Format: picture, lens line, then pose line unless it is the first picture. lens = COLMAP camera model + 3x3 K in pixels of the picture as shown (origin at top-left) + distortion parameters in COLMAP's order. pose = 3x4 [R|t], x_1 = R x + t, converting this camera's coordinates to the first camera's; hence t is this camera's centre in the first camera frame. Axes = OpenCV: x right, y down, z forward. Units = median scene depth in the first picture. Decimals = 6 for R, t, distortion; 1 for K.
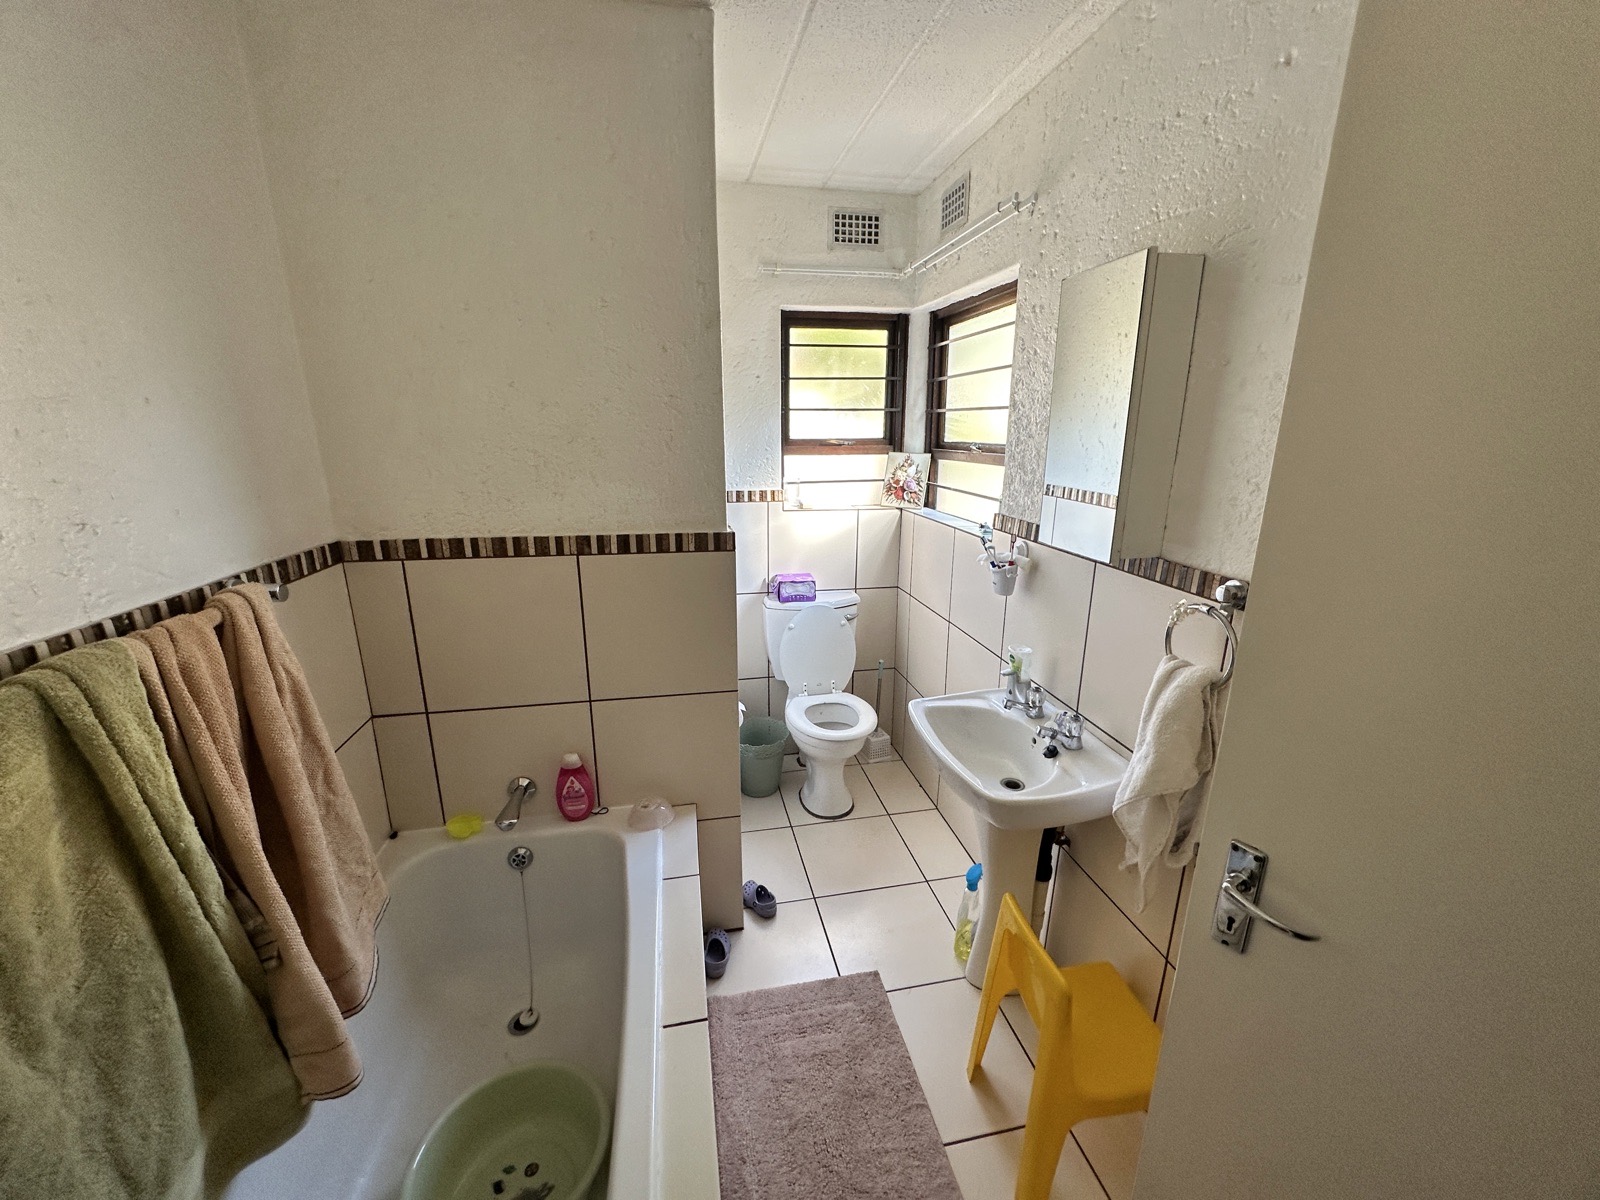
lens RADIAL K [[635.6, 0, 801.2], [0, 635.6, 597.4], [0, 0, 1]] dist [-0.004101, 0.000217]
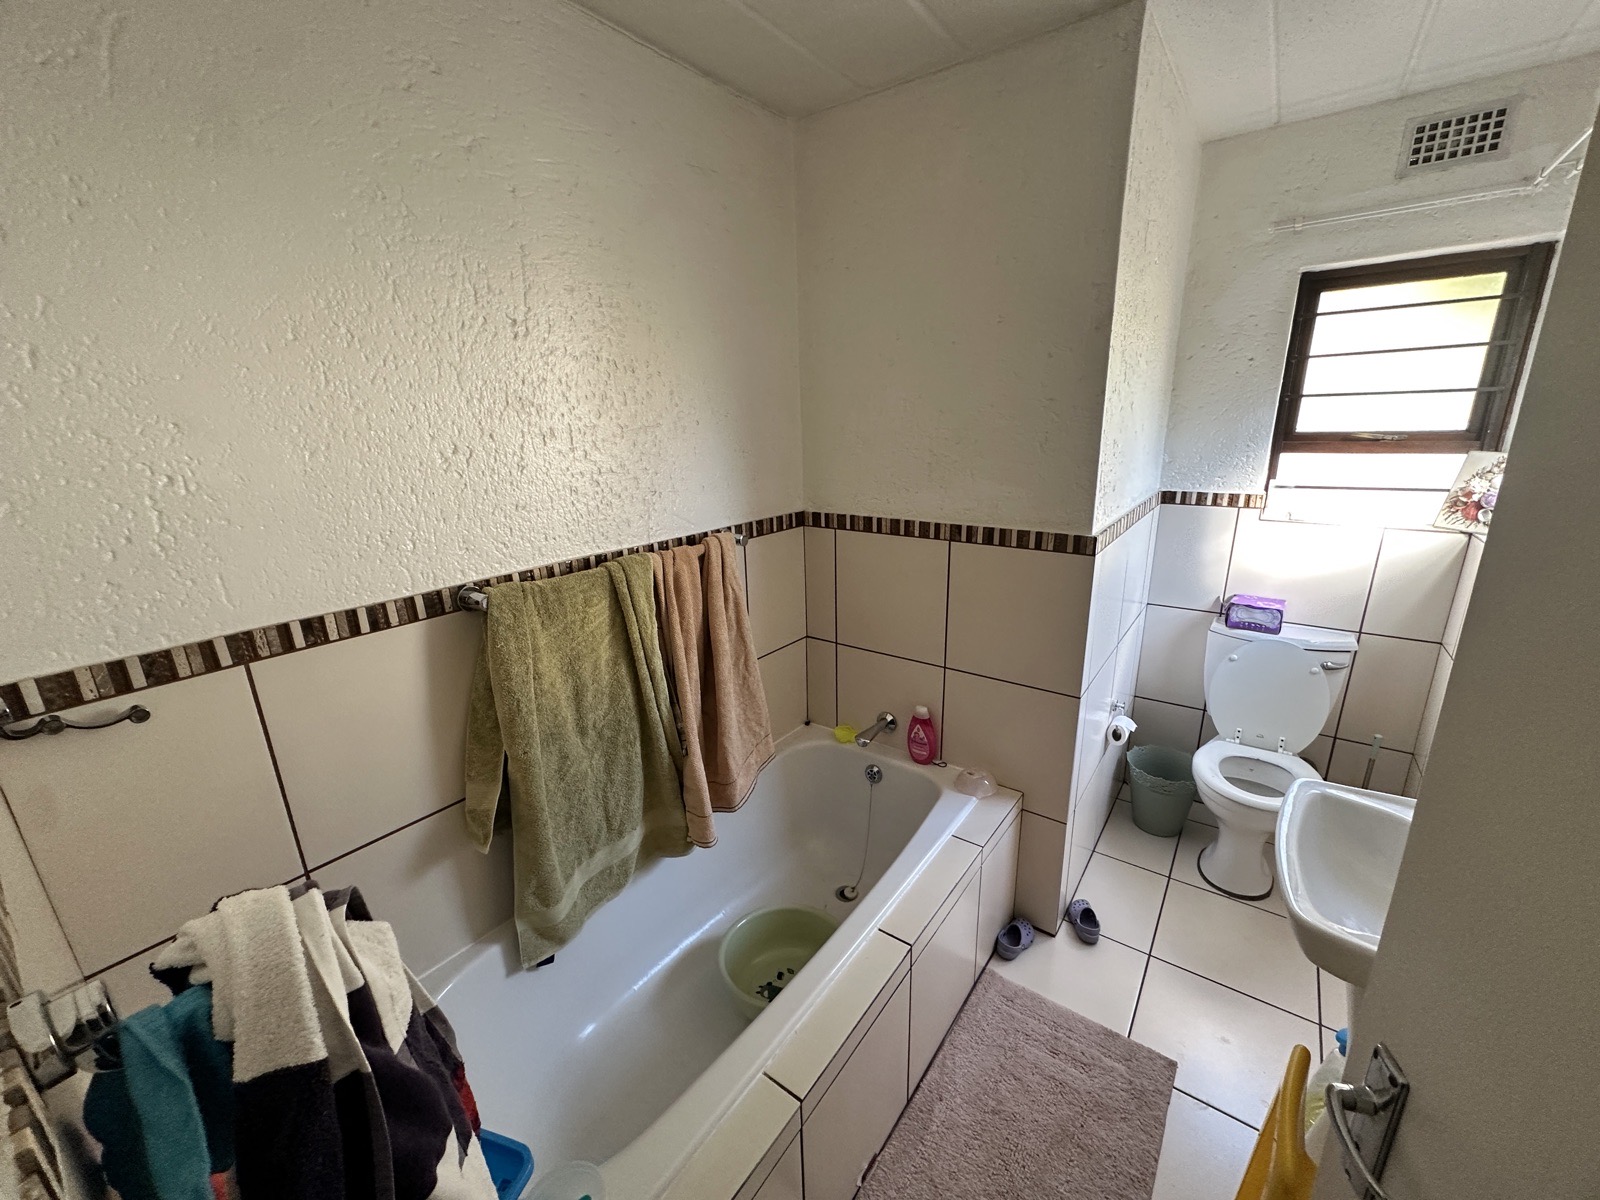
lens RADIAL K [[635.6, 0, 800.0], [0, 635.6, 596.5], [0, 0, 1]] dist [-0.004101, 0.000217]
pose [[0.668999, 0.182564, -0.720493, 0.295131], [-0.164976, 0.981658, 0.095554, -0.029864], [0.724722, 0.054939, 0.686847, 0.007643]]
